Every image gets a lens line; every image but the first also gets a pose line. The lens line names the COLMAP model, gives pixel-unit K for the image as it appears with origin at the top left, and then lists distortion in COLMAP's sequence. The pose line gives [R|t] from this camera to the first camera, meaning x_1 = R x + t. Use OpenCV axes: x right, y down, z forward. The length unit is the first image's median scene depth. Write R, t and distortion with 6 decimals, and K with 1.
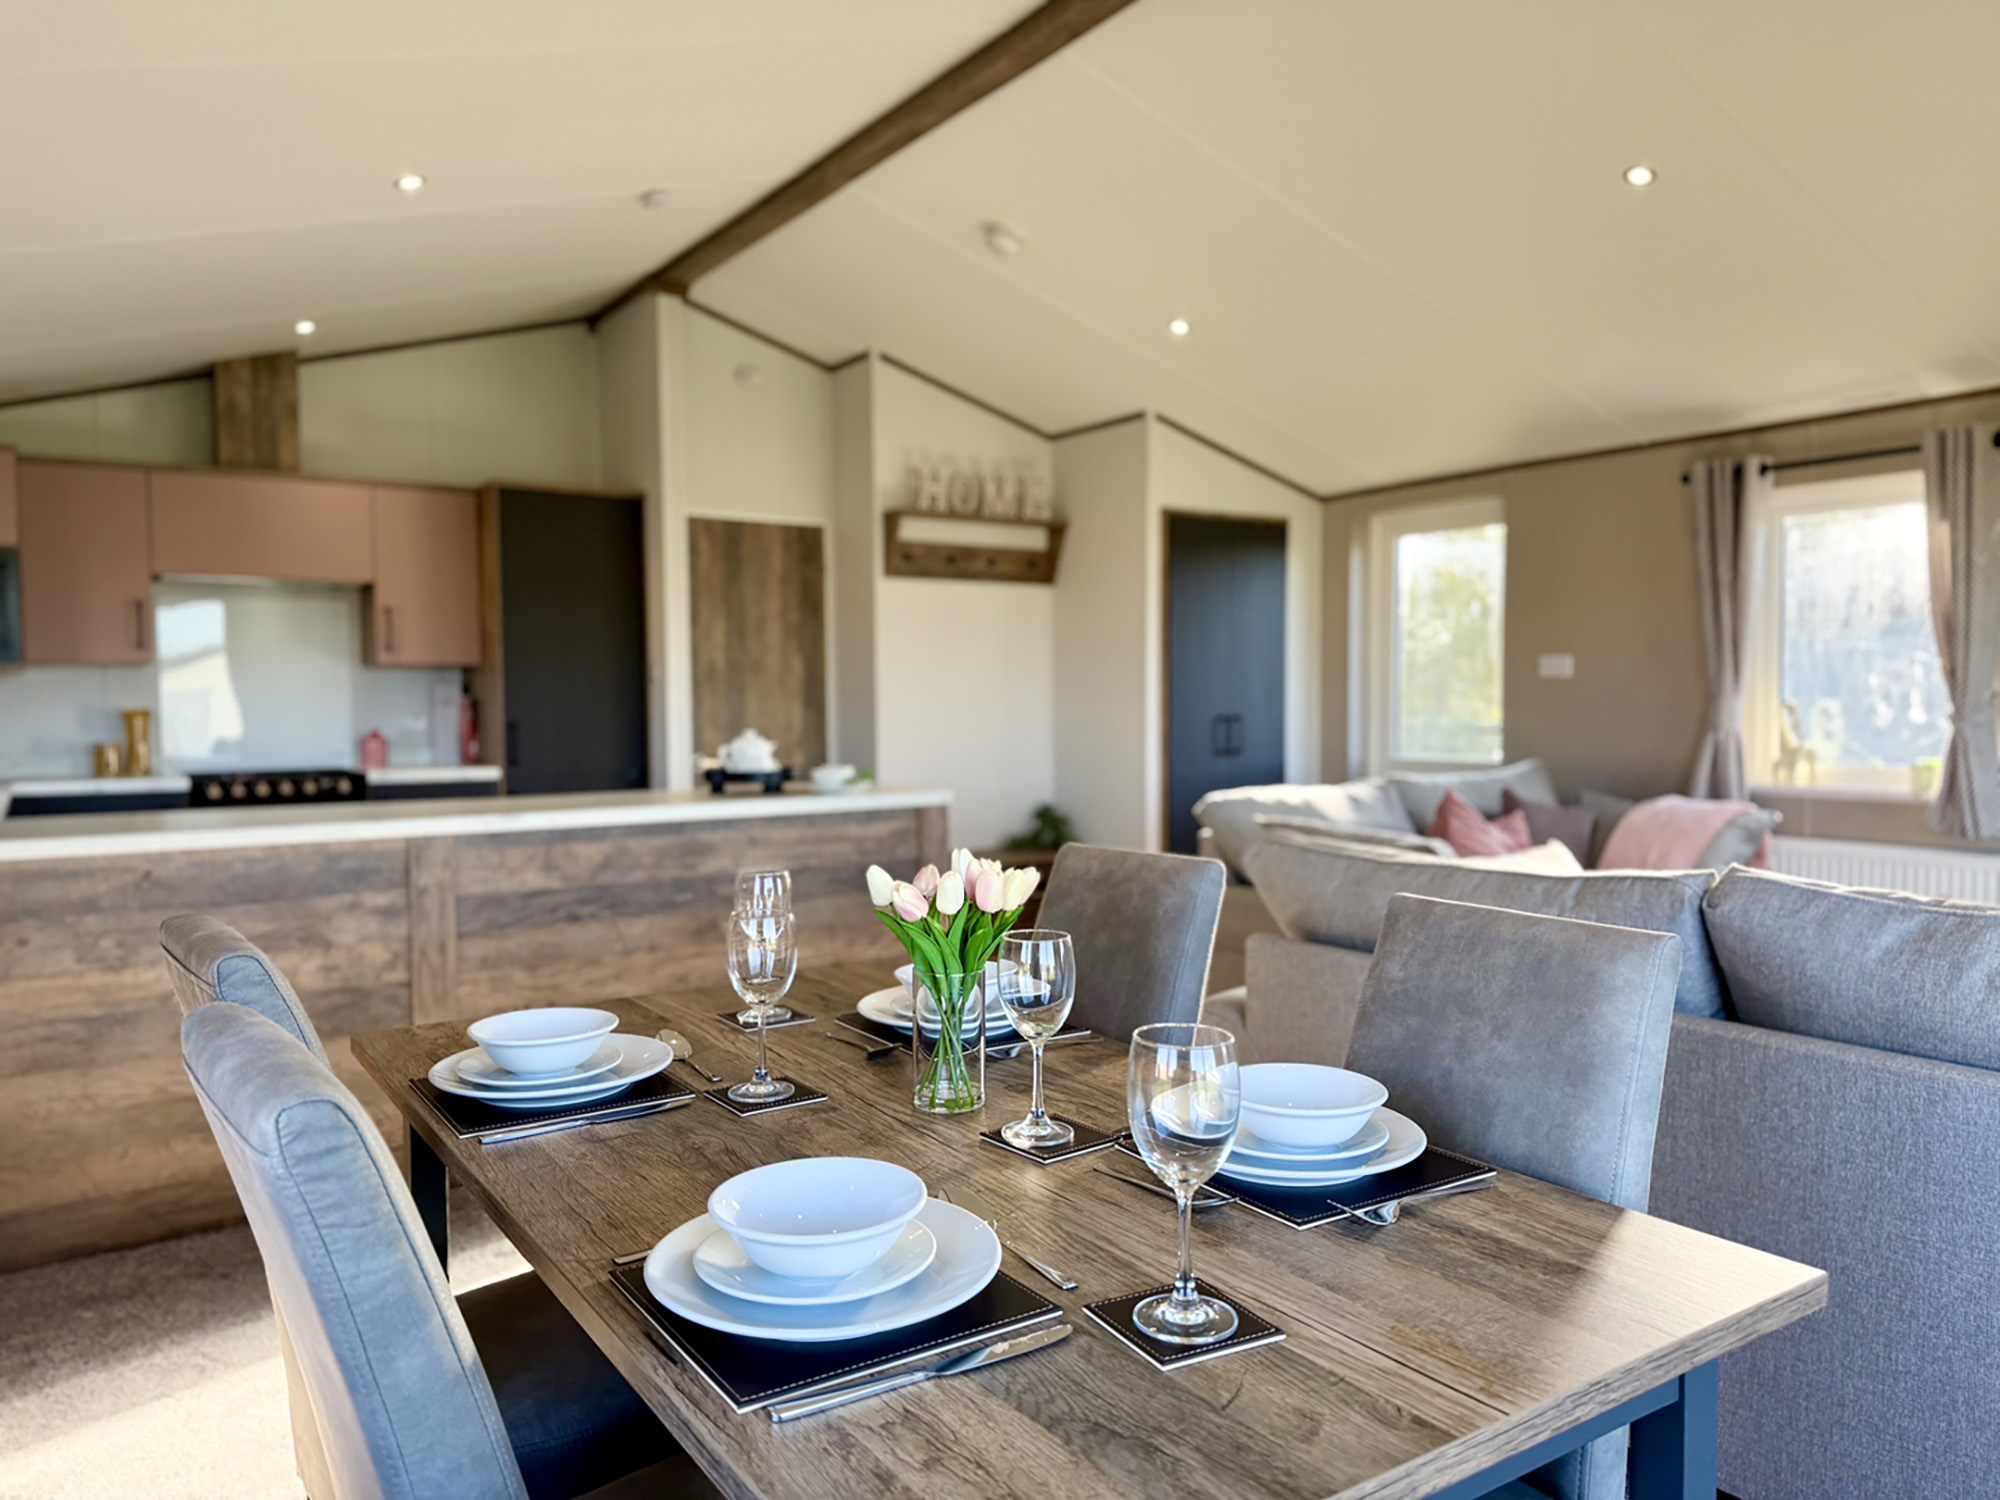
lens RADIAL K [[1410.1, 0, 1000.0], [0, 1410.1, 750.0], [0, 0, 1]] dist [0.001067, -0.001046]
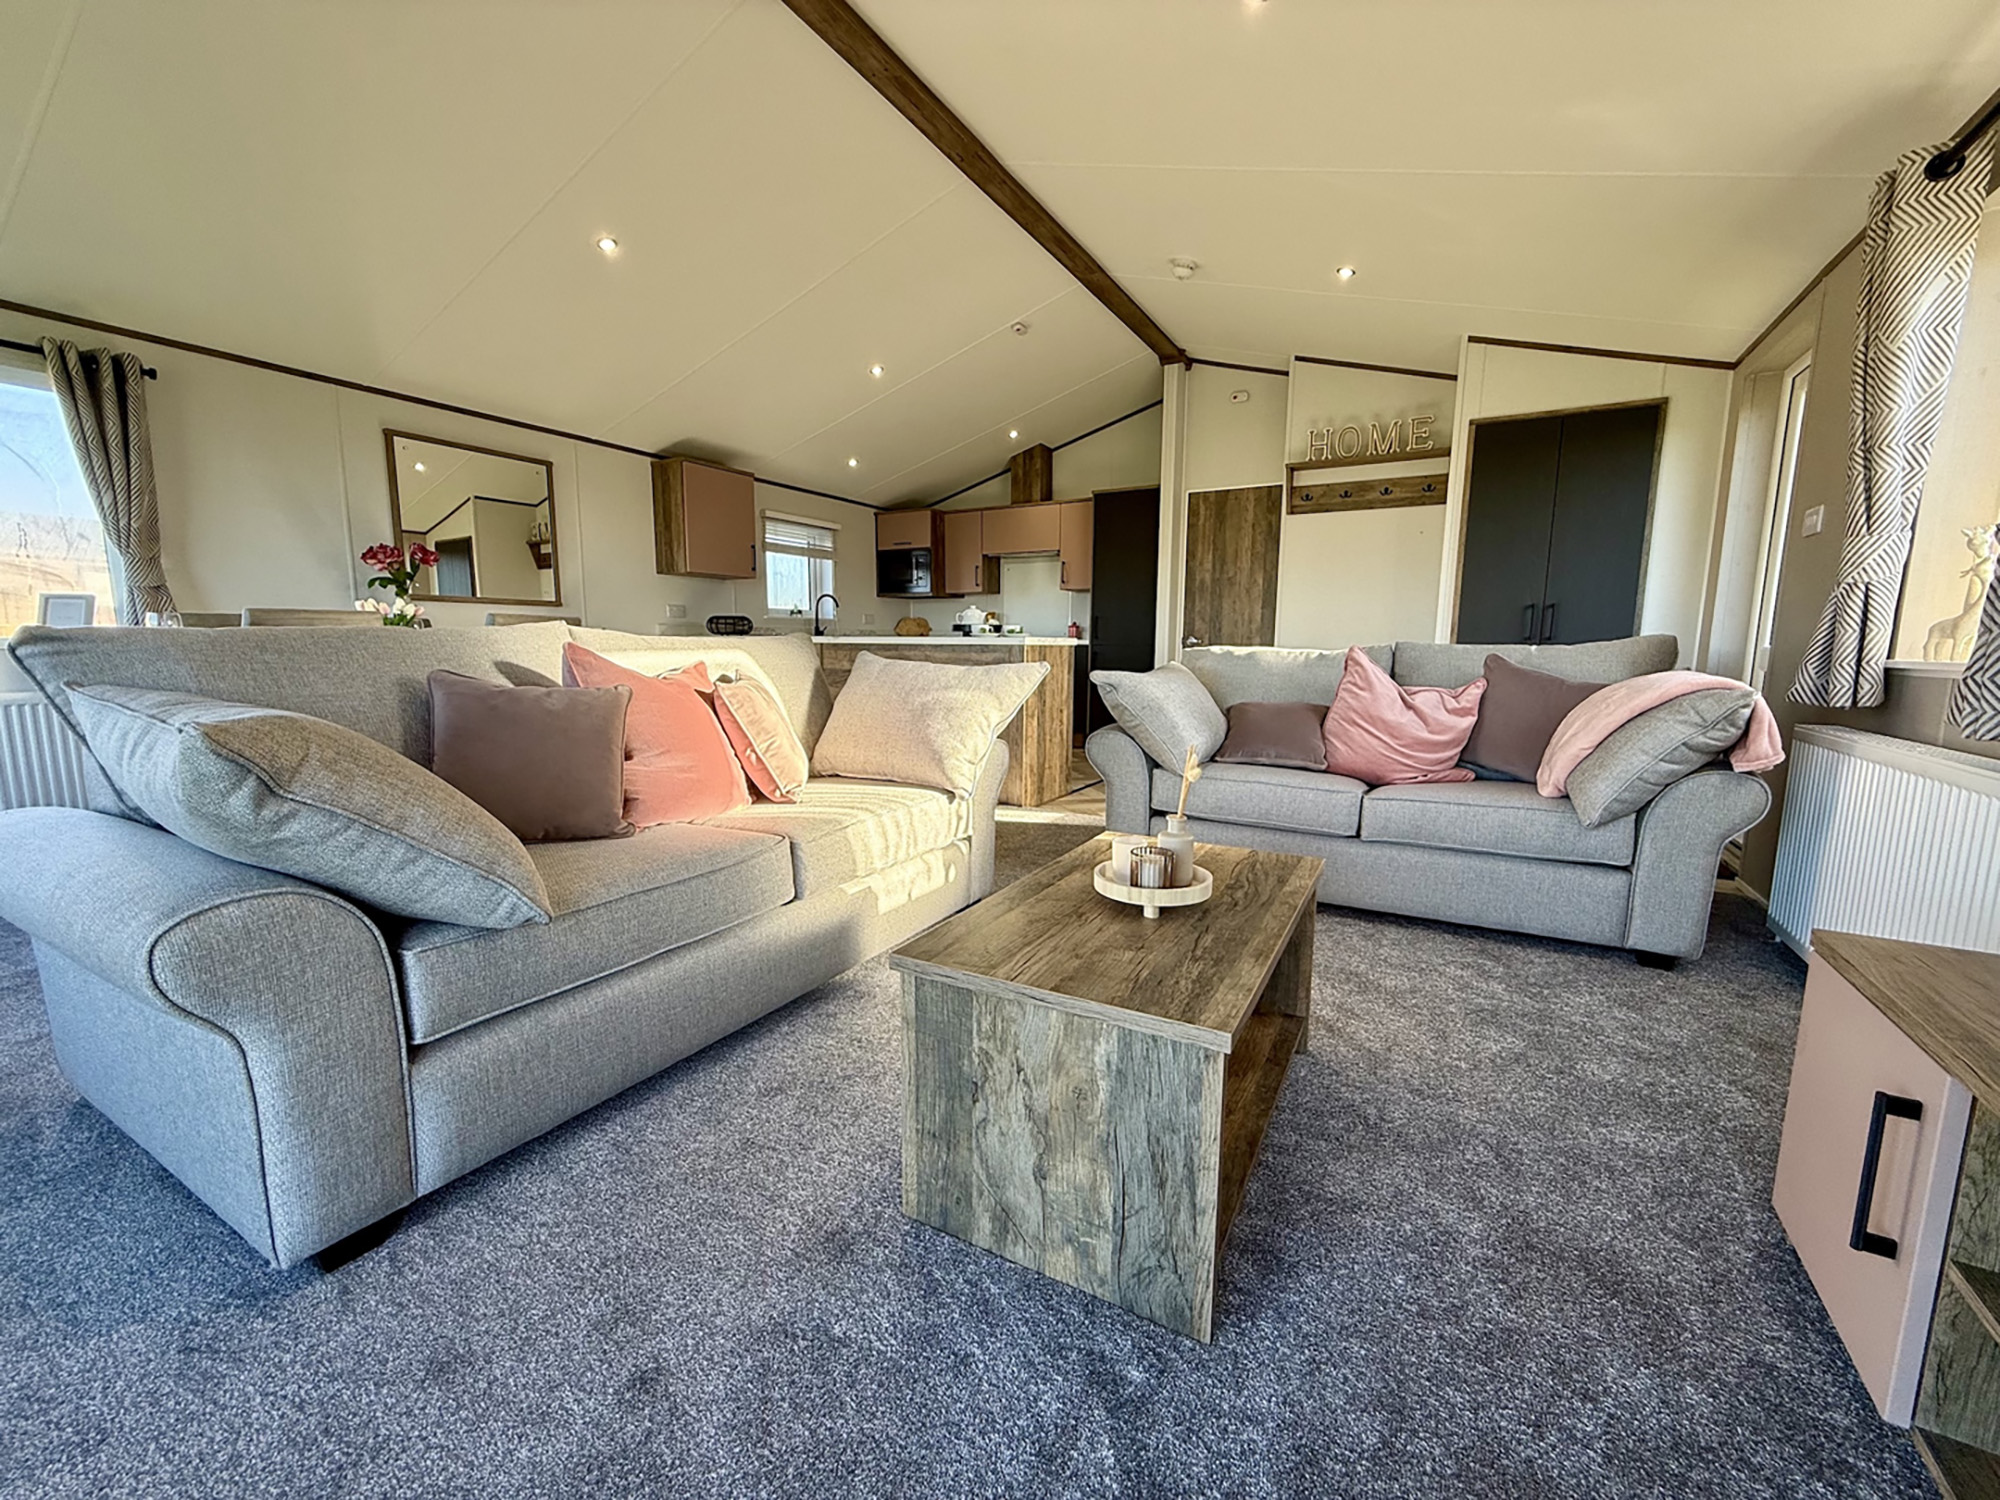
lens RADIAL K [[801.8, 0, 1000.0], [0, 801.8, 750.0], [0, 0, 1]] dist [0.000858, 0.000024]
pose [[0.428912, 0.129634, -0.893997, 0.617890], [-0.039837, 0.991401, 0.124646, 0.031771], [0.902468, -0.017848, 0.430388, 0.389062]]
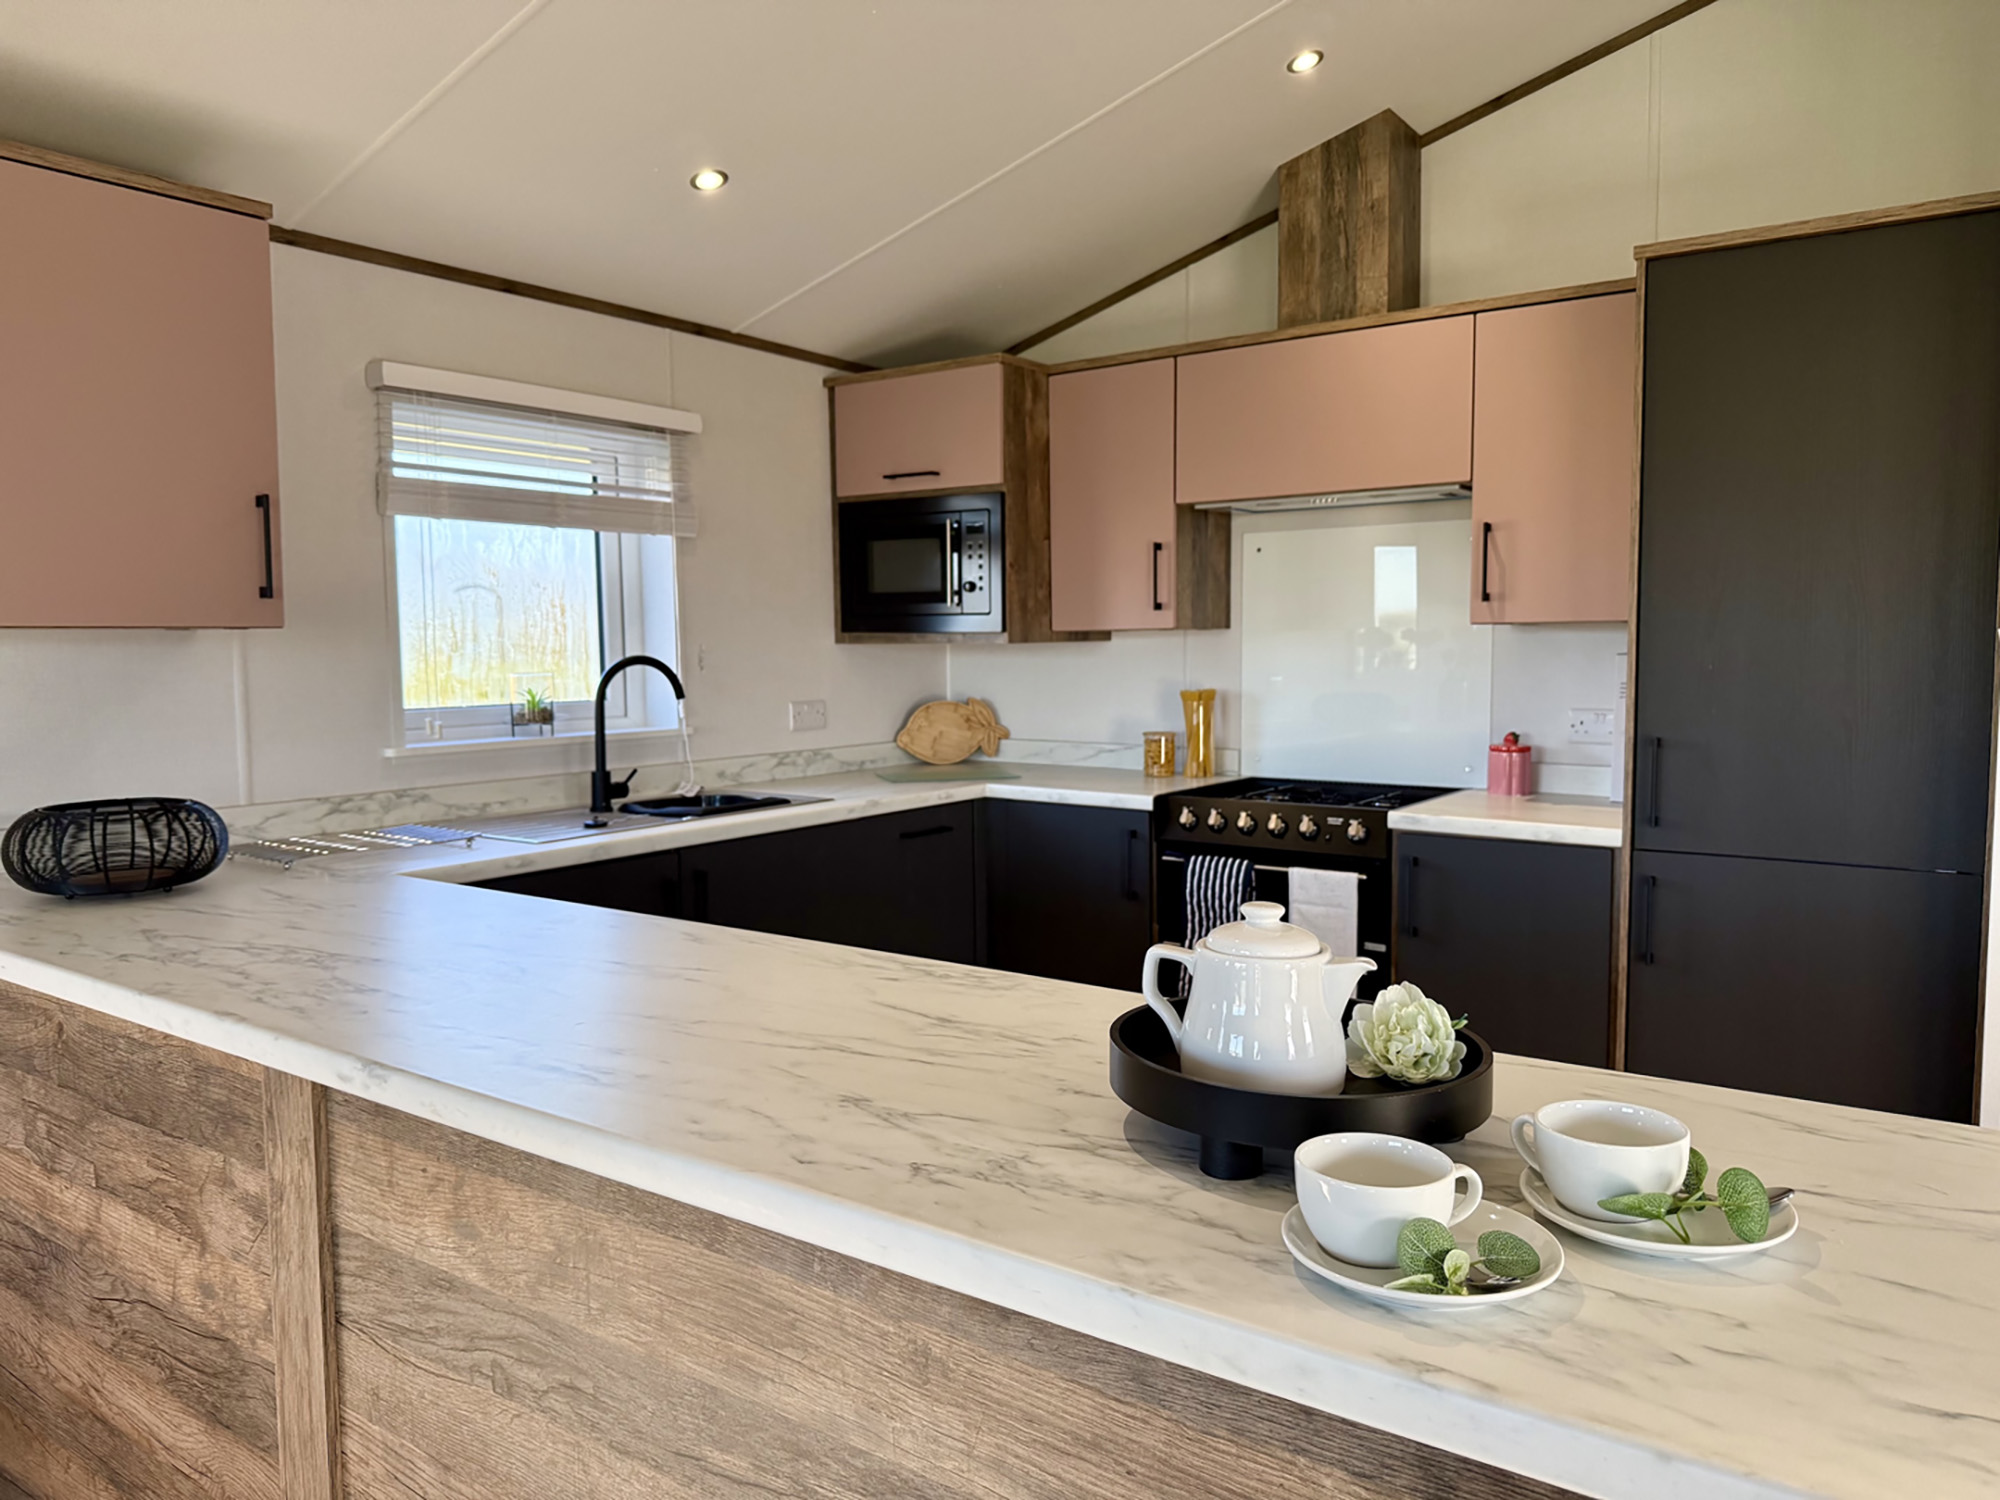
lens RADIAL K [[1410.1, 0, 1000.0], [0, 1410.1, 750.0], [0, 0, 1]] dist [0.001067, -0.001046]
pose [[0.330862, 0.073017, -0.940850, 0.038886], [-0.028725, 0.997319, 0.067298, -0.041897], [0.943242, 0.004759, 0.332073, 0.617084]]
